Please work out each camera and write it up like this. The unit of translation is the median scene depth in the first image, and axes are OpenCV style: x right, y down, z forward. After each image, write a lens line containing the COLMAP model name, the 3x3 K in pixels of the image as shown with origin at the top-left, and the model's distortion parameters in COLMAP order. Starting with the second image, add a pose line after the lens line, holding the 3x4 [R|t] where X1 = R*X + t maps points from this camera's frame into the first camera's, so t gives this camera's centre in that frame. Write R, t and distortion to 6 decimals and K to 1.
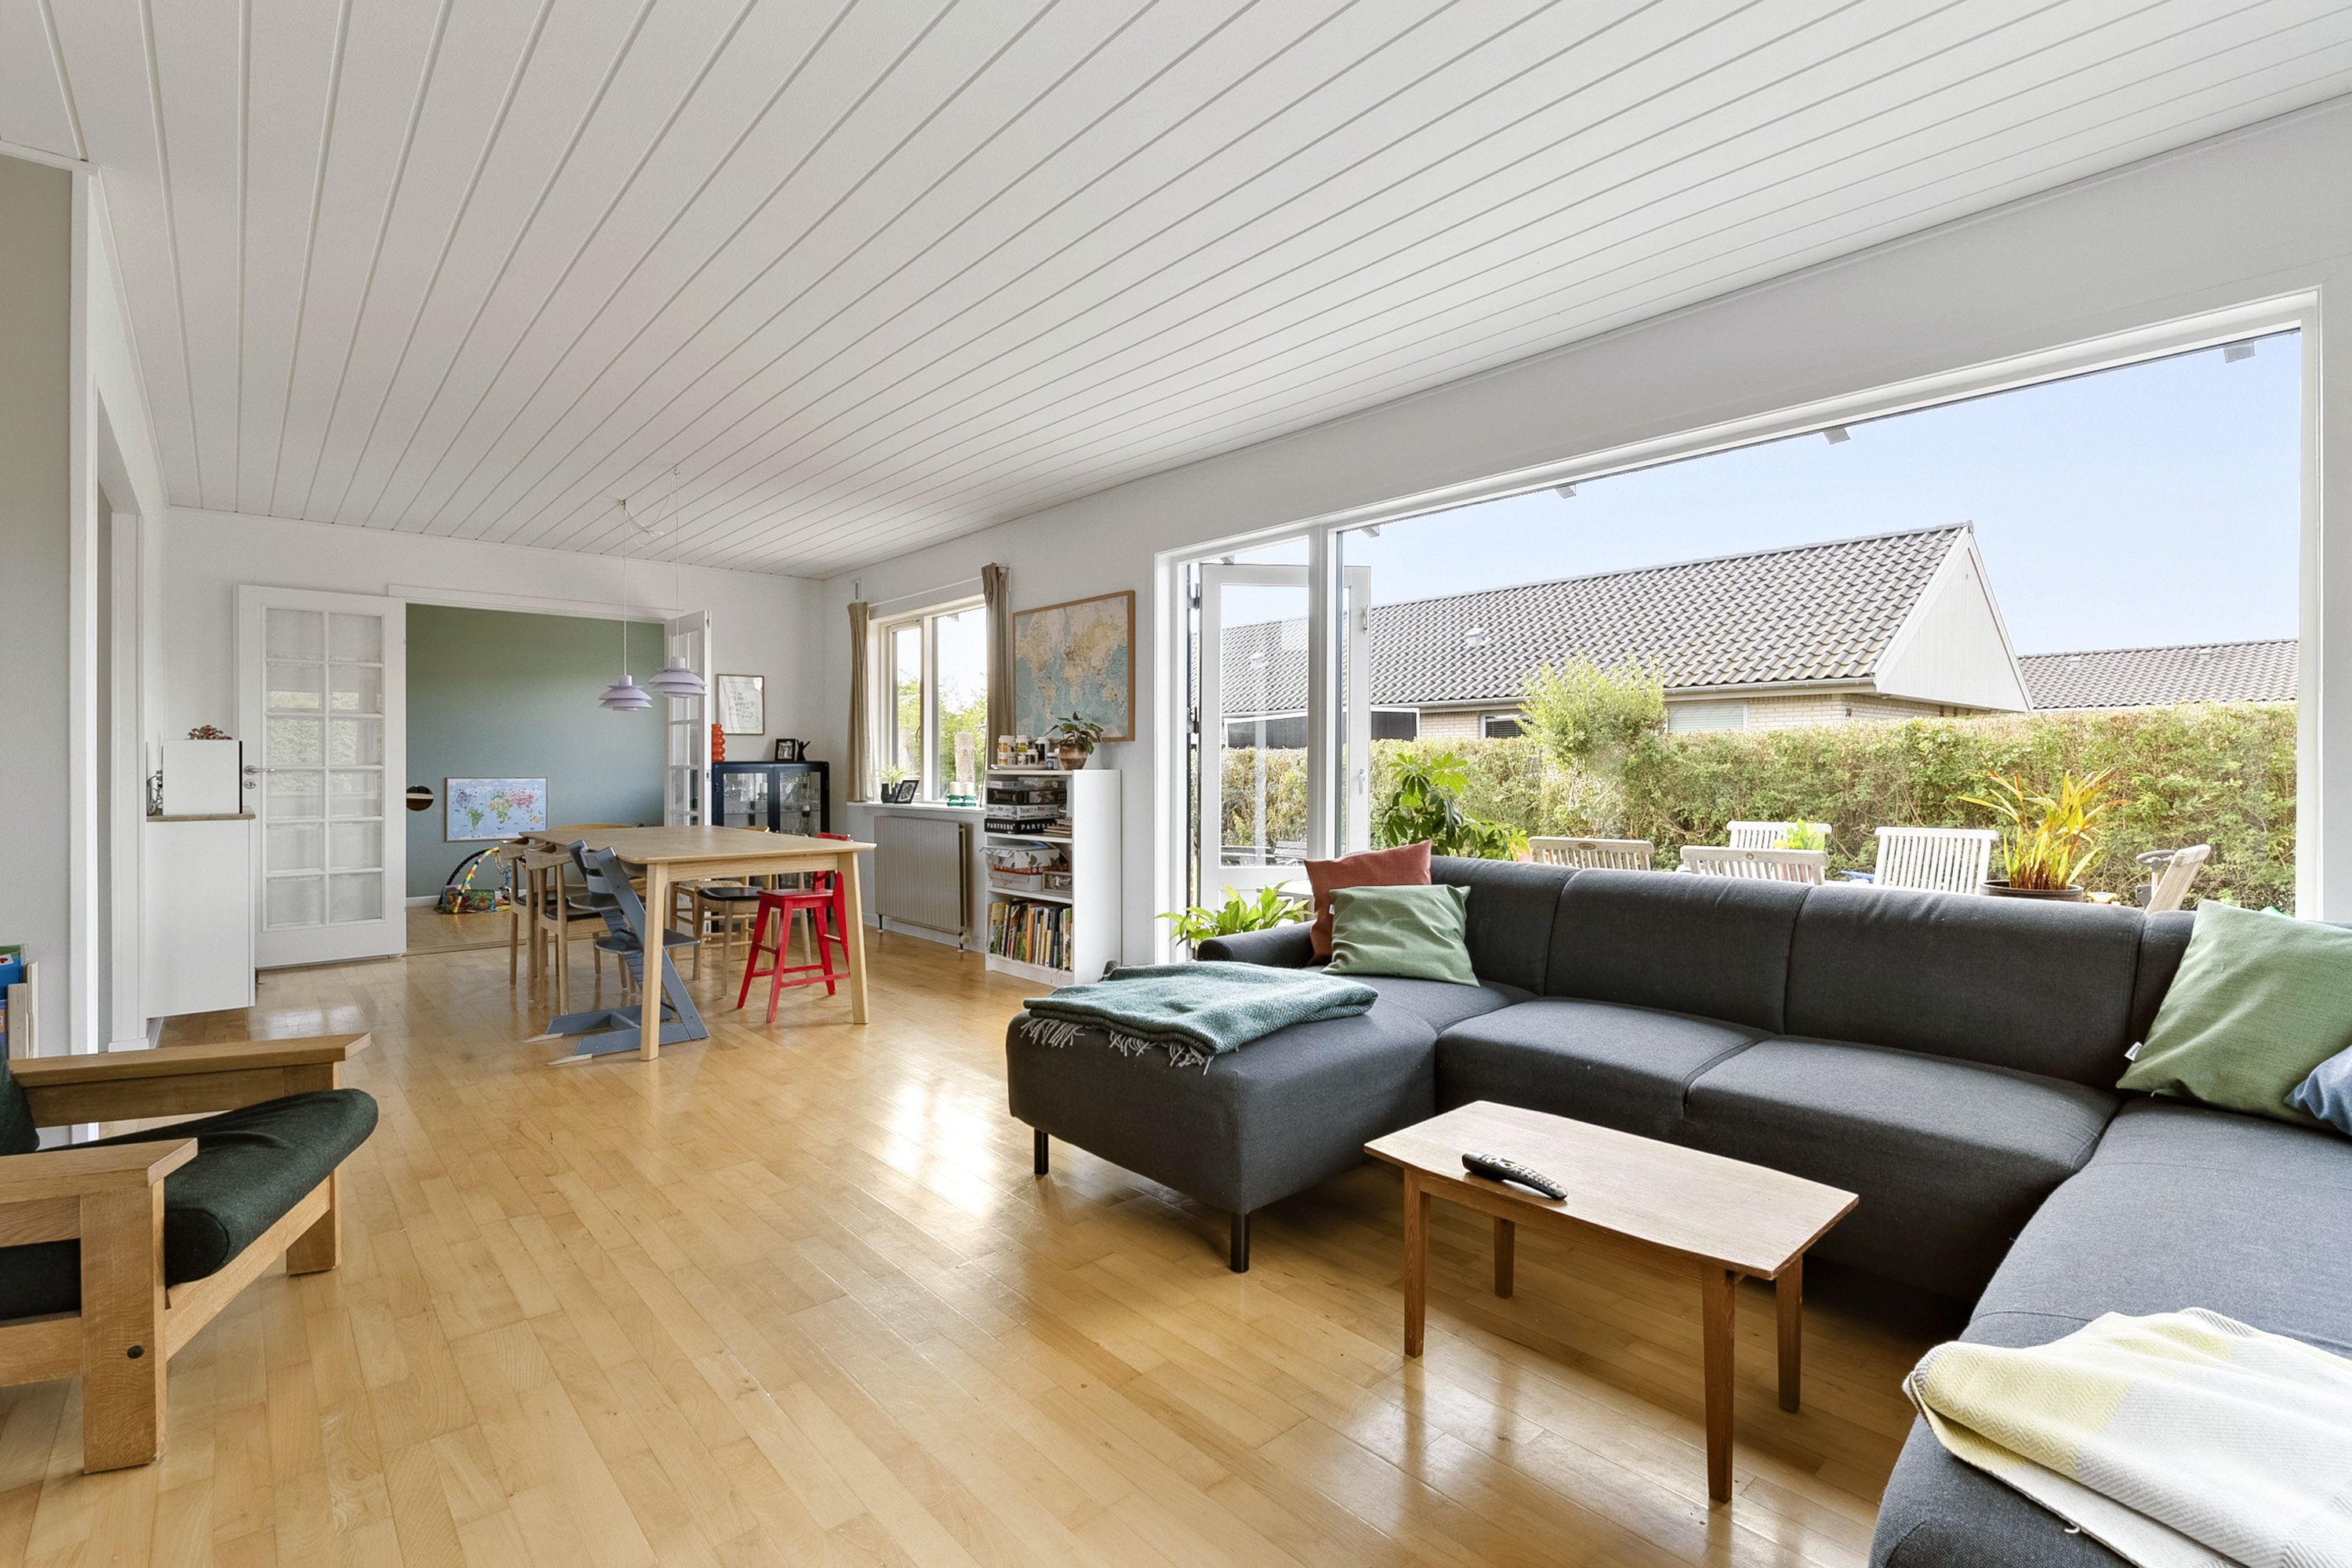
lens RADIAL K [[1076.0, 0, 1182.3], [0, 1076.0, 772.1], [0, 0, 1]] dist [0.011739, -0.002418]
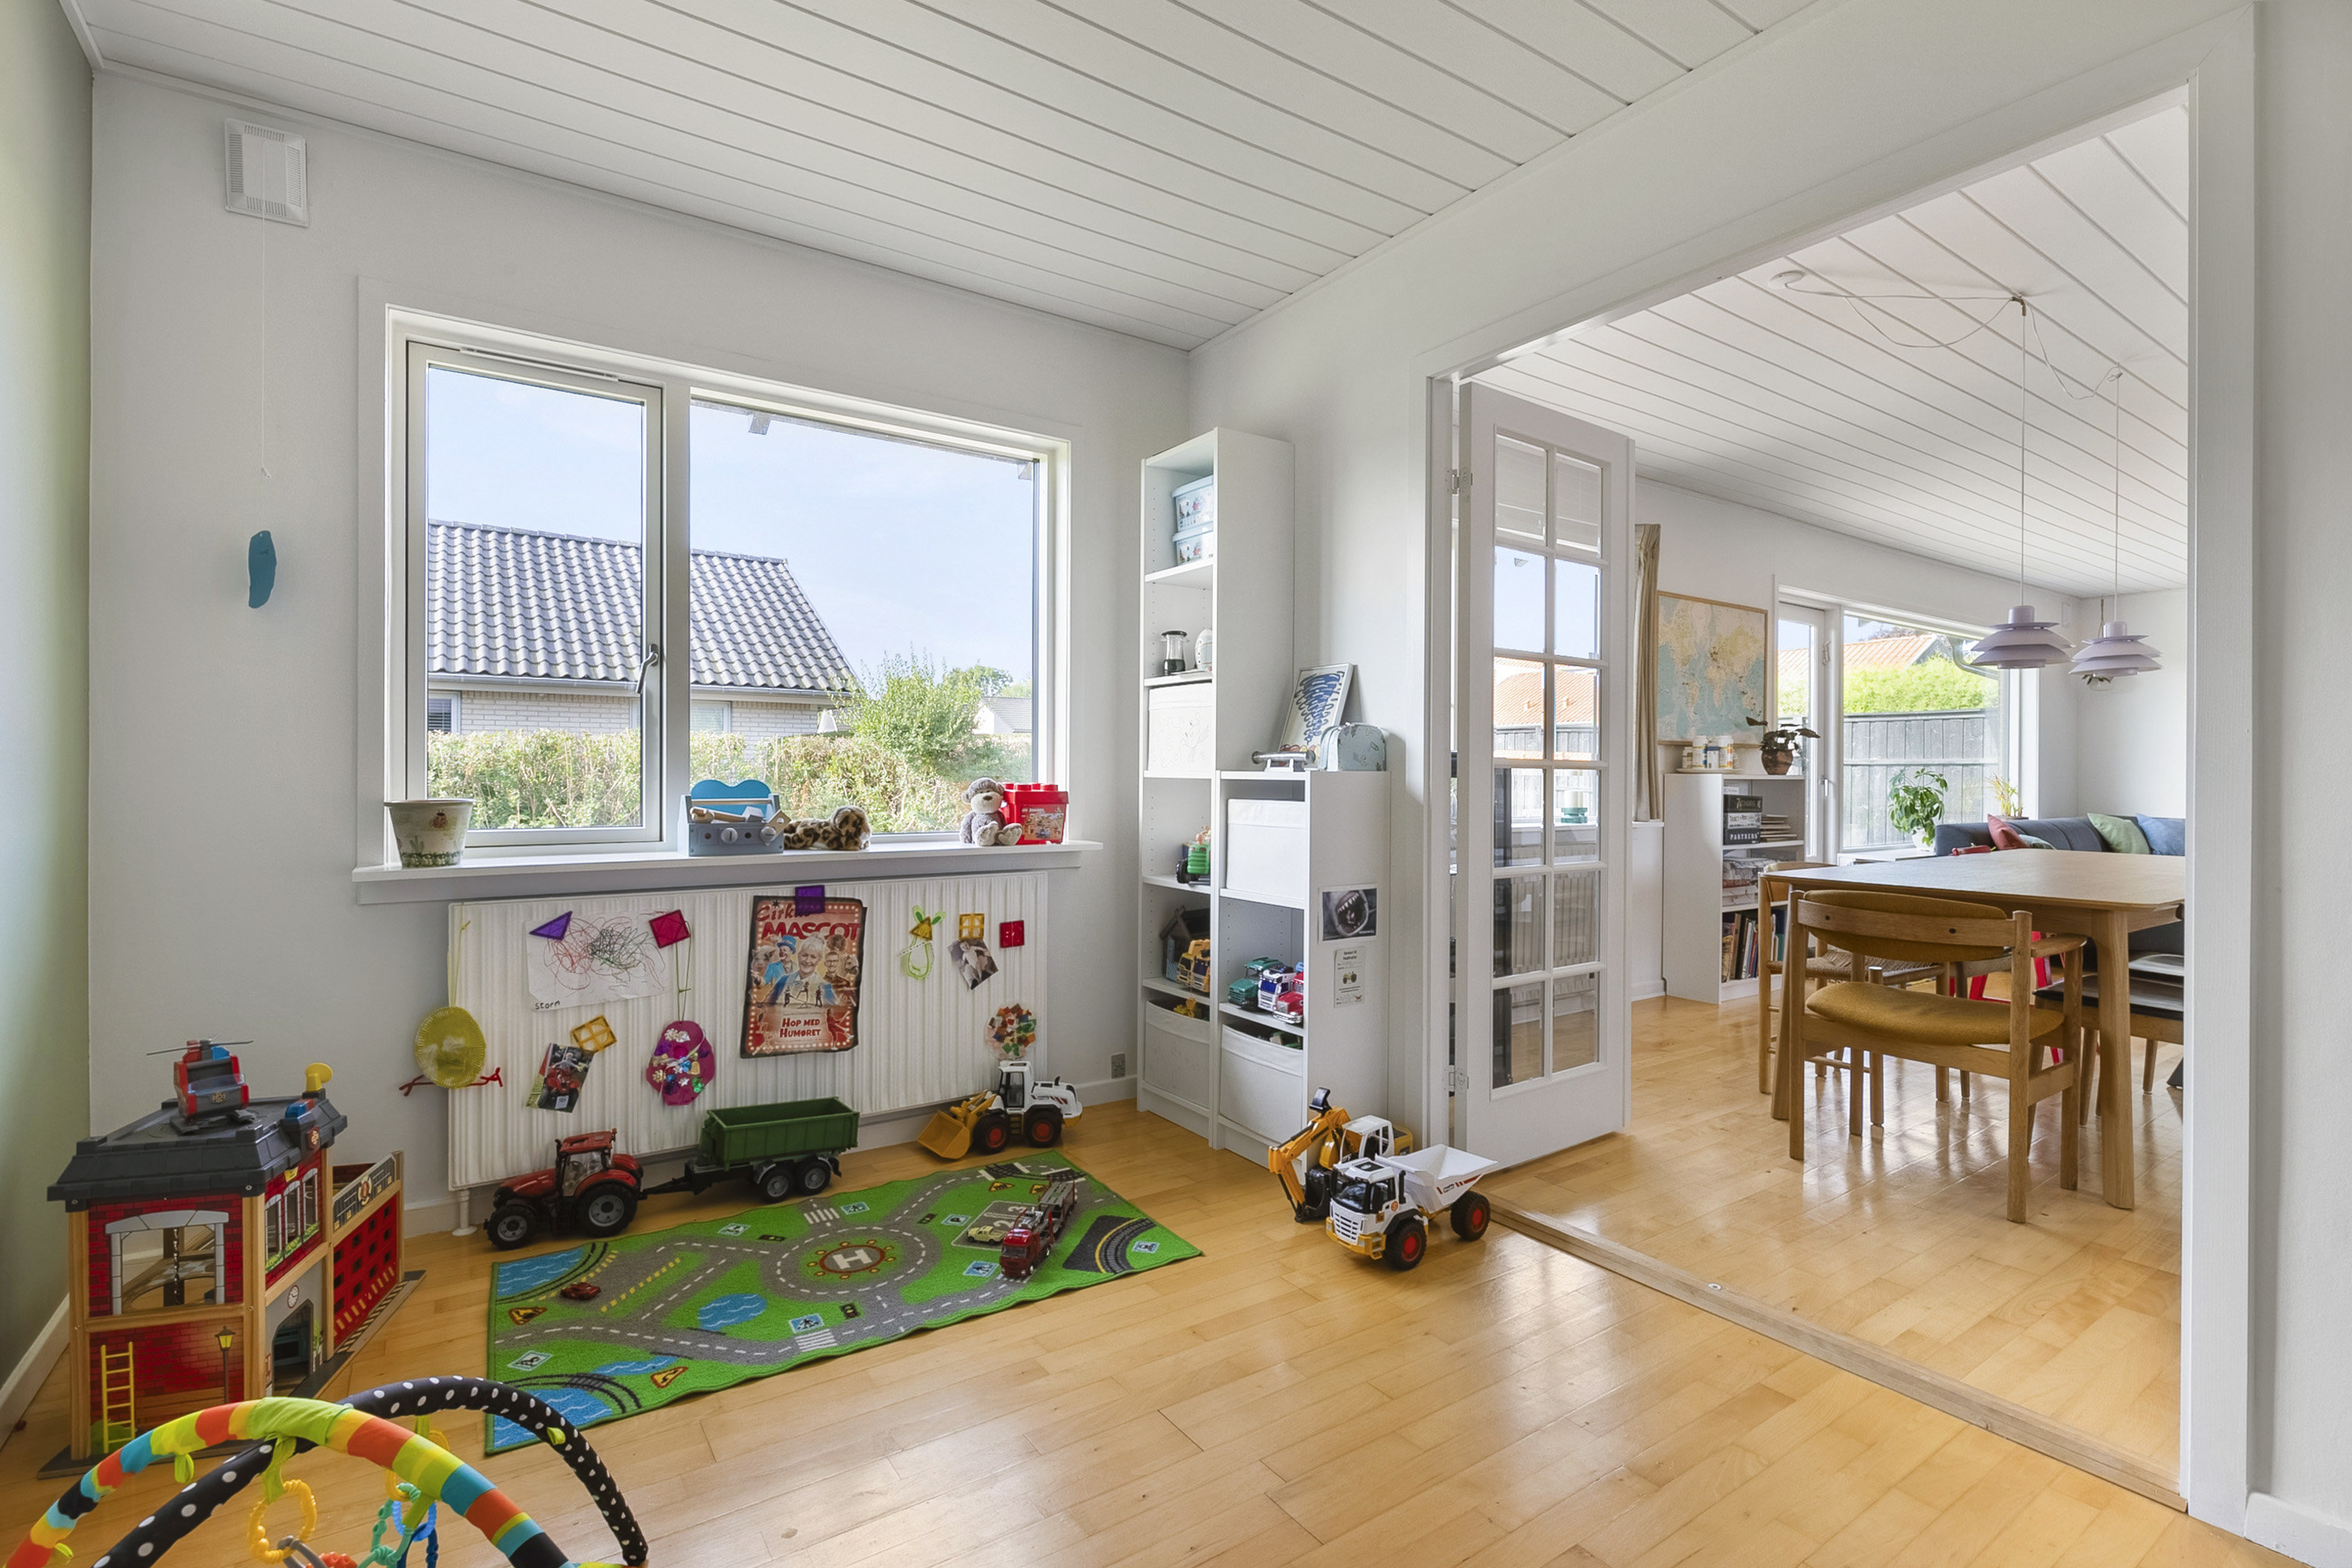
lens RADIAL K [[1076.0, 0, 1192.0], [0, 1076.0, 781.4], [0, 0, 1]] dist [0.011739, -0.002418]
pose [[0.117464, -0.005713, 0.993061, -1.115519], [-0.005487, 0.999964, 0.006402, 0.000681], [-0.993062, -0.006200, 0.117428, 1.342144]]
